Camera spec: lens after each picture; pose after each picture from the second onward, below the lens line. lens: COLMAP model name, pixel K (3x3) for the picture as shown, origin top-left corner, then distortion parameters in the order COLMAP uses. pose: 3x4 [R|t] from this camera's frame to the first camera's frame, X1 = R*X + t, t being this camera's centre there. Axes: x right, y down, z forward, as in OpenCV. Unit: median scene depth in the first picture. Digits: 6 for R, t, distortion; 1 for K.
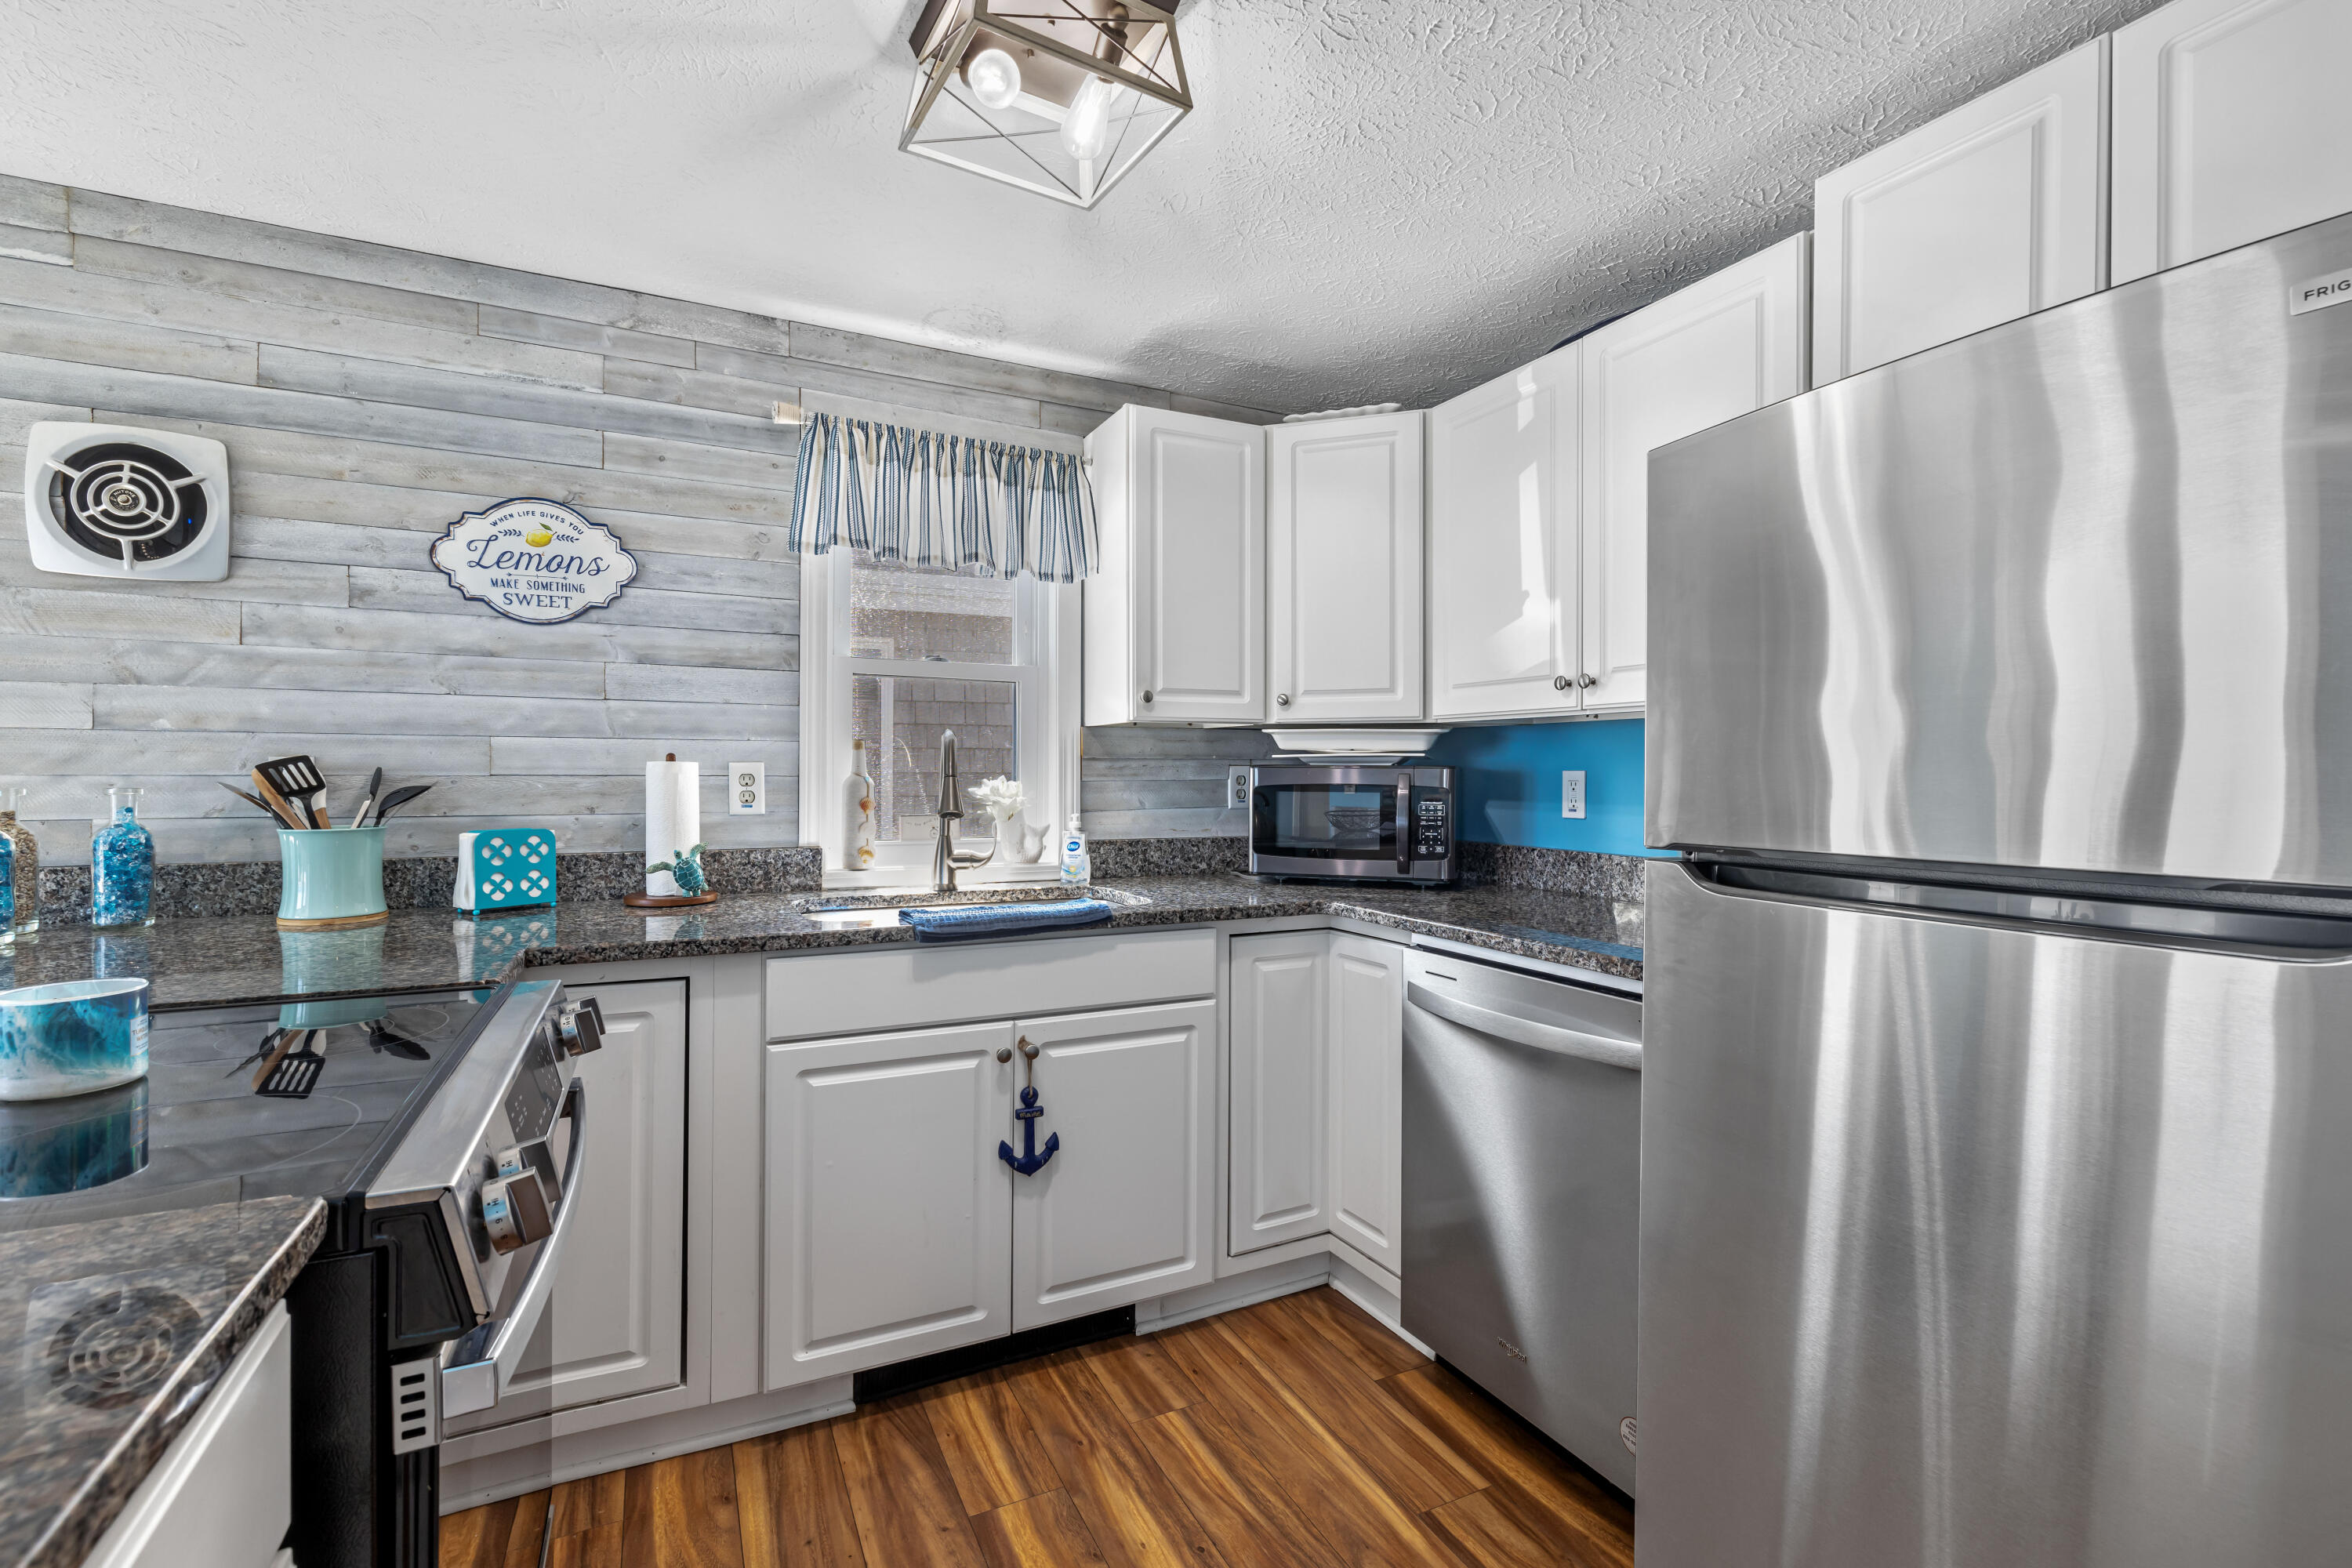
lens RADIAL K [[997.0, 0, 1162.7], [0, 997.0, 781.1], [0, 0, 1]] dist [-0.000247, -0.000094]
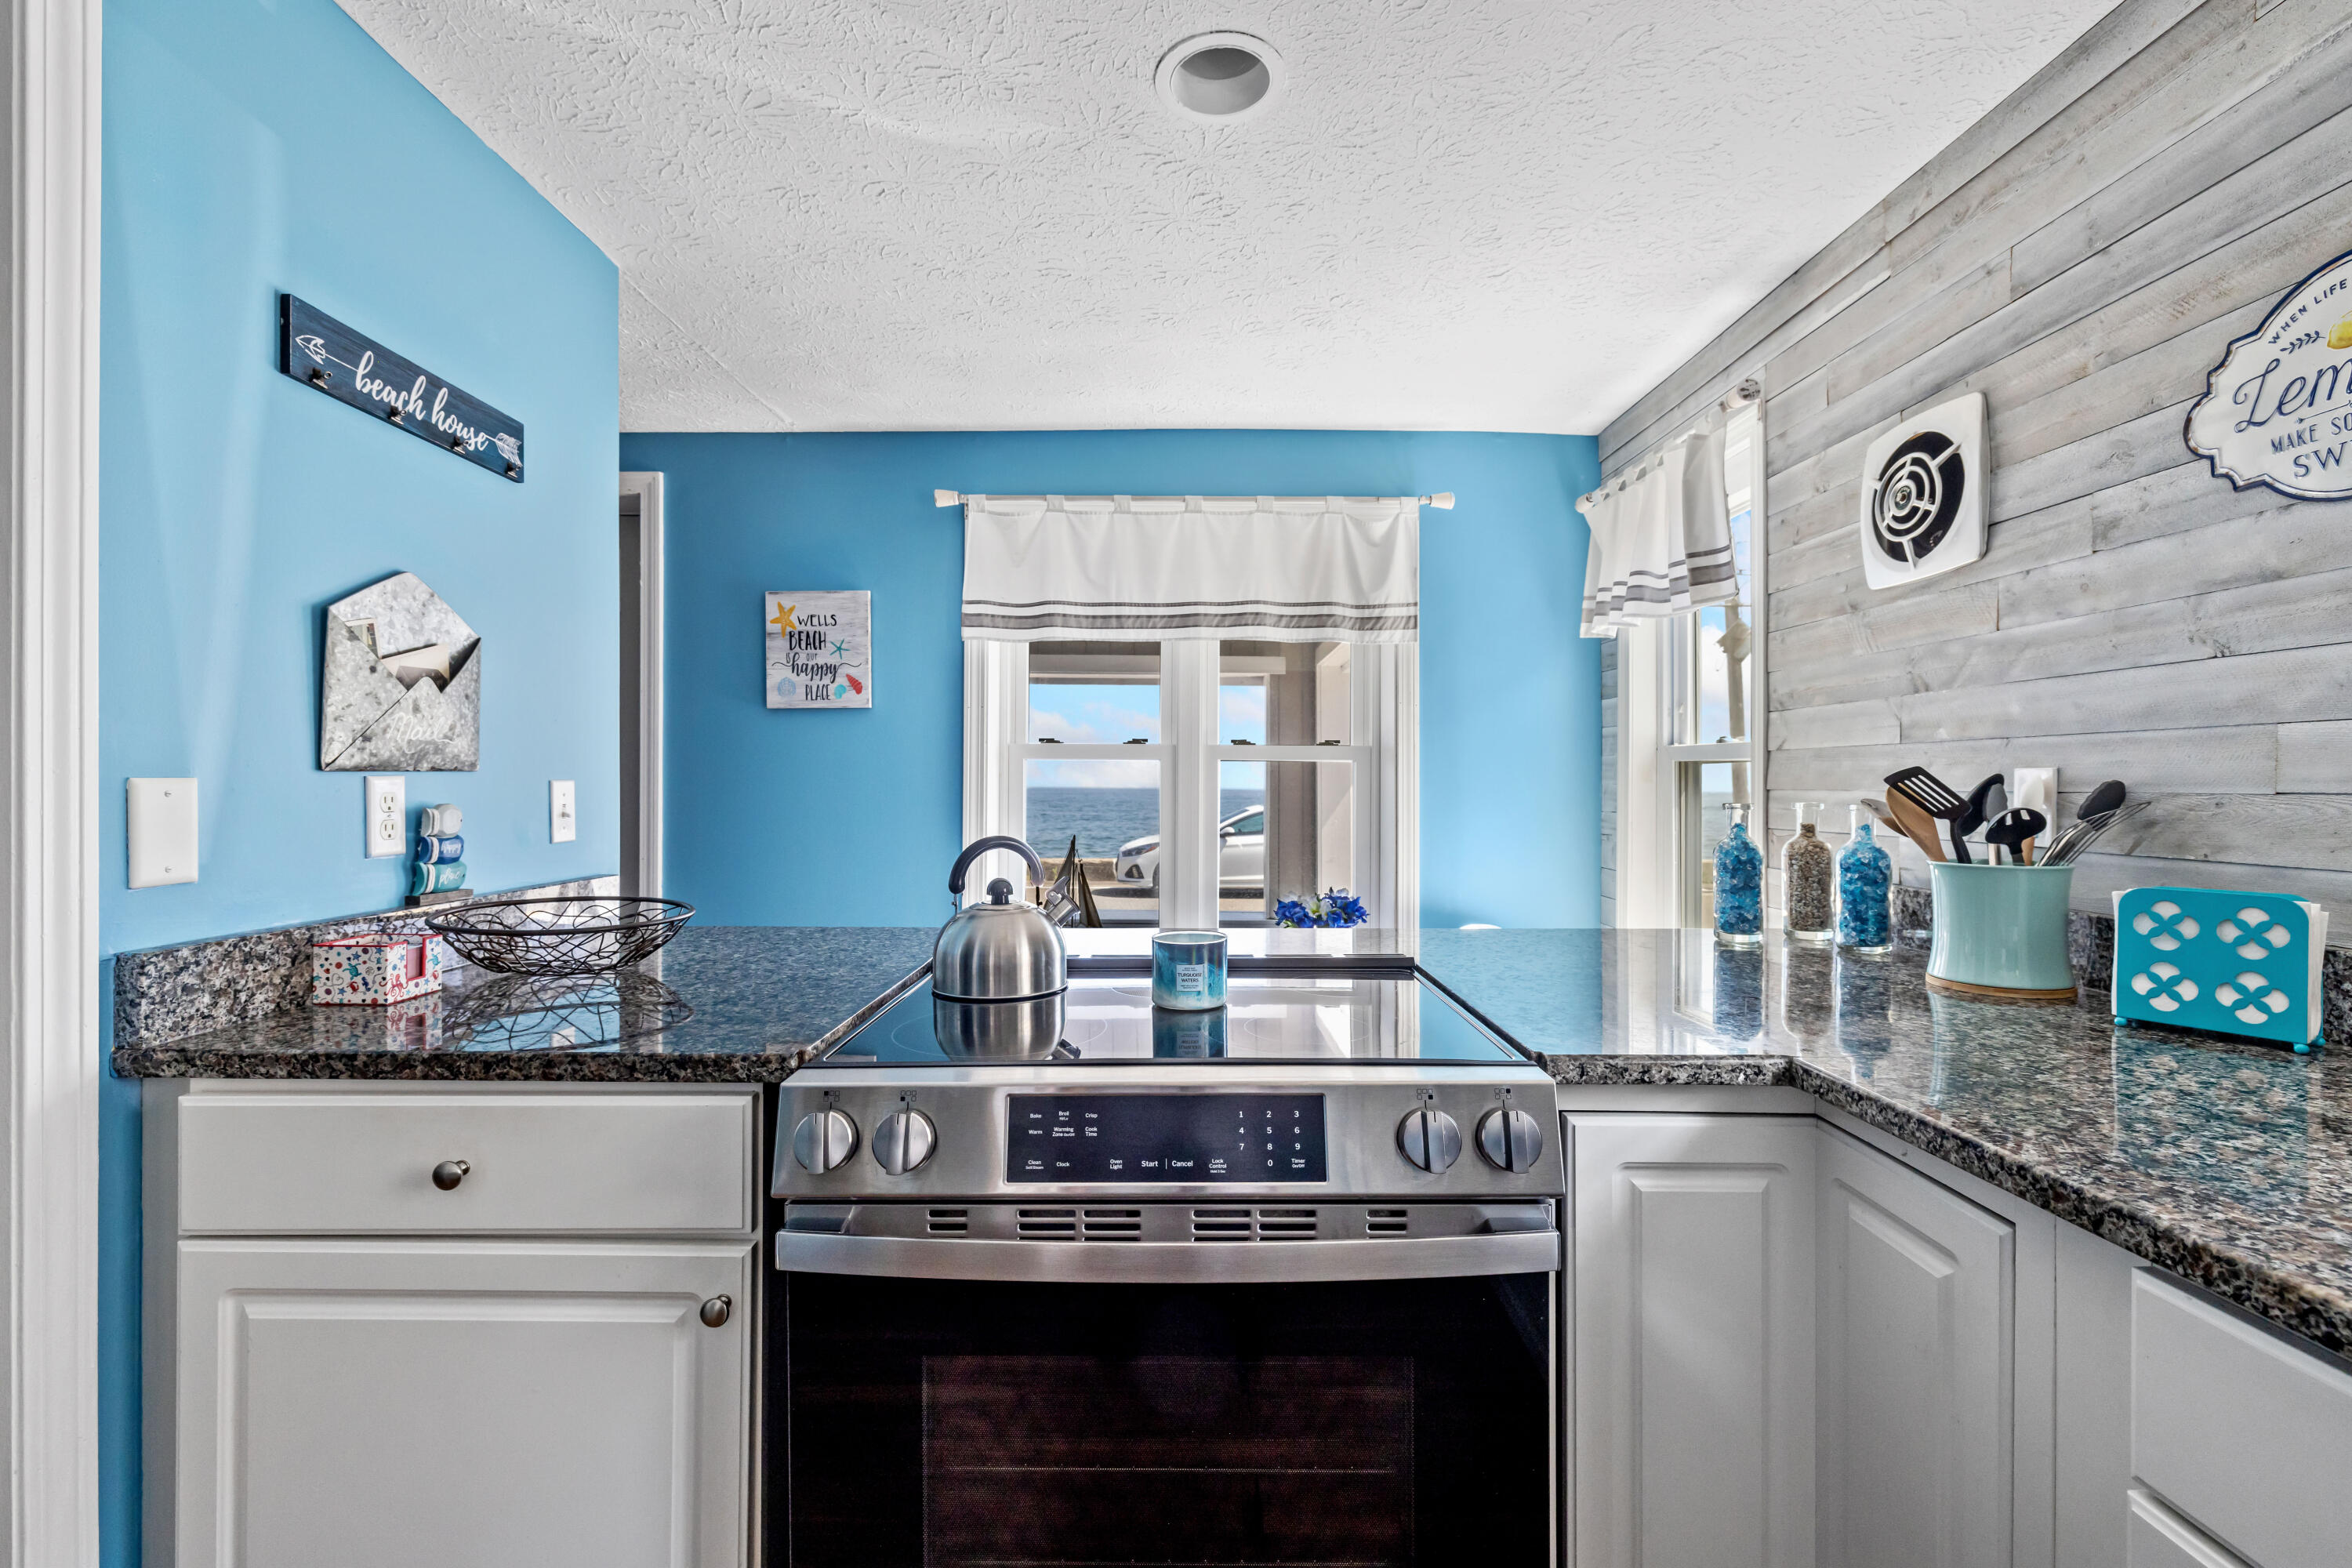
lens RADIAL K [[1023.1, 0, 1176.0], [0, 1023.1, 784.0], [0, 0, 1]] dist [0.000498, -0.000018]
pose [[-0.433801, -0.004639, -0.900997, 0.104656], [-0.011514, 0.999934, 0.000395, -0.004439], [0.900935, 0.010545, -0.433826, 0.691492]]
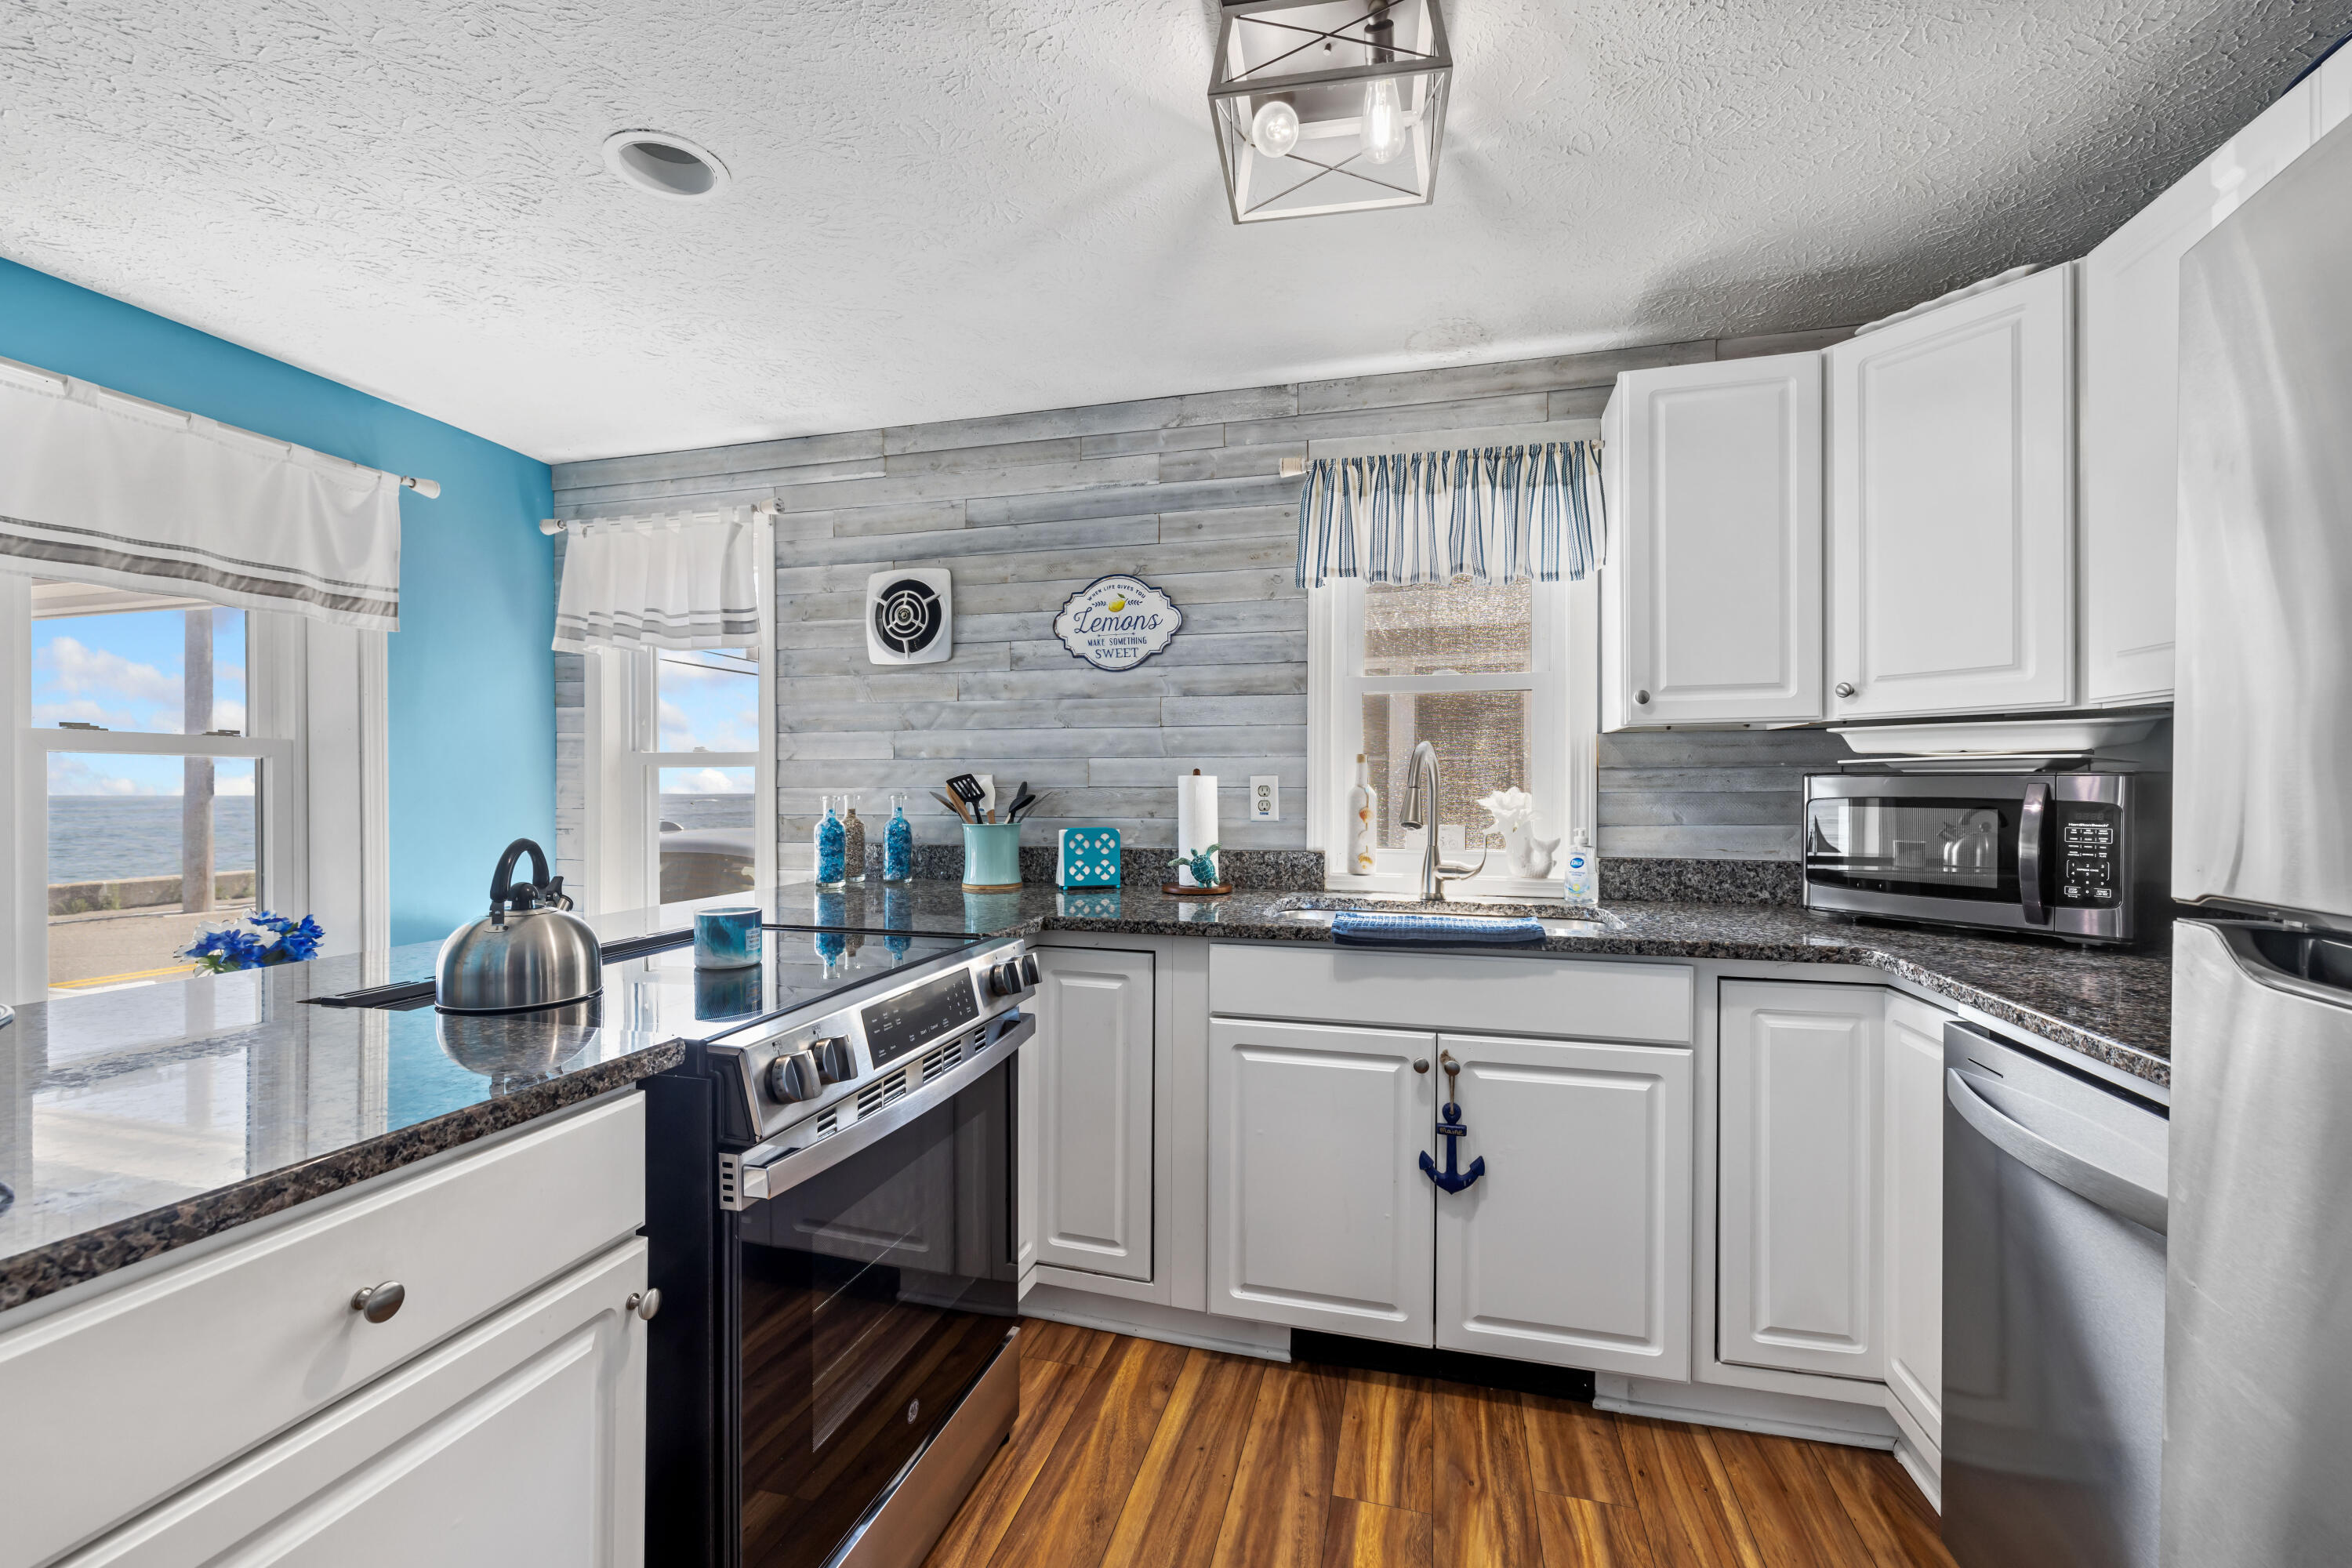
lens RADIAL K [[966.7, 0, 1184.9], [0, 966.7, 791.5], [0, 0, 1]] dist [0.000235, 0.000134]
pose [[0.761670, 0.001178, -0.647964, 0.262835], [-0.002387, 0.999997, -0.000989, 0.000913], [0.647960, 0.002300, 0.761671, 0.095652]]
